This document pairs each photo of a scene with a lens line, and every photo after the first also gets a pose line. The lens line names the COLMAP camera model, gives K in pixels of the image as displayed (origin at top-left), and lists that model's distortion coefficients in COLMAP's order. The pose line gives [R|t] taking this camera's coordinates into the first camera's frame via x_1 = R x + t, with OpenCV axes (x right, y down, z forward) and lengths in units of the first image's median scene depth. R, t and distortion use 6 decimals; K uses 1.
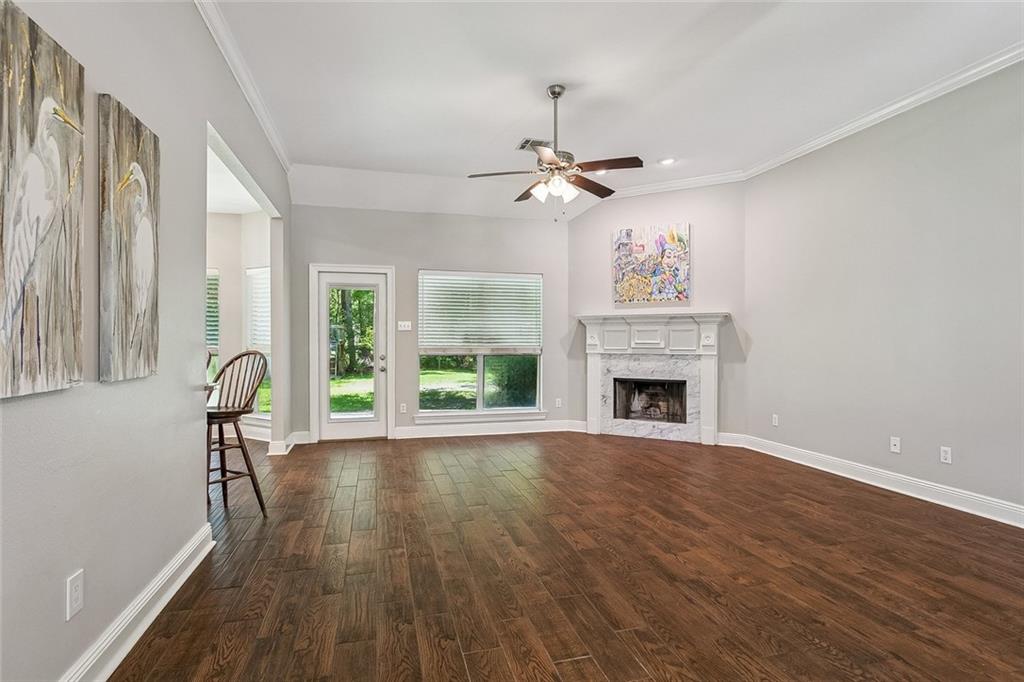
lens RADIAL K [[494.4, 0, 517.1], [0, 494.4, 345.7], [0, 0, 1]] dist [0.000765, 0.001436]
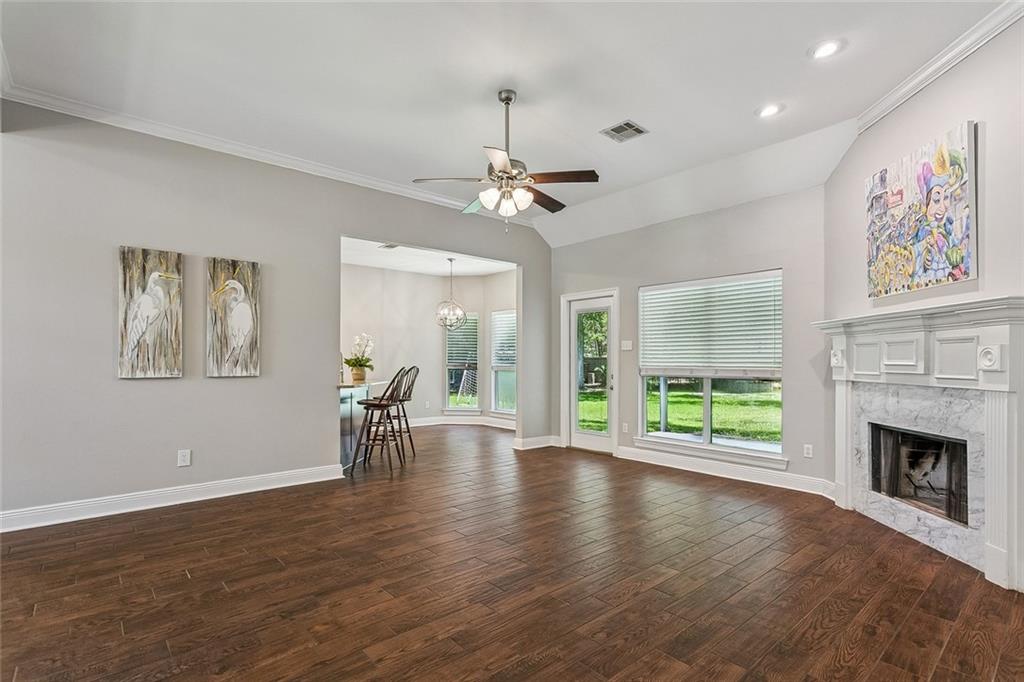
lens RADIAL K [[494.4, 0, 527.1], [0, 494.4, 359.8], [0, 0, 1]] dist [0.000765, 0.001436]
pose [[0.449379, -0.000741, -0.893341, 0.581644], [-0.011096, 0.999918, -0.006411, -0.002826], [0.893272, 0.012793, 0.449334, 0.378943]]
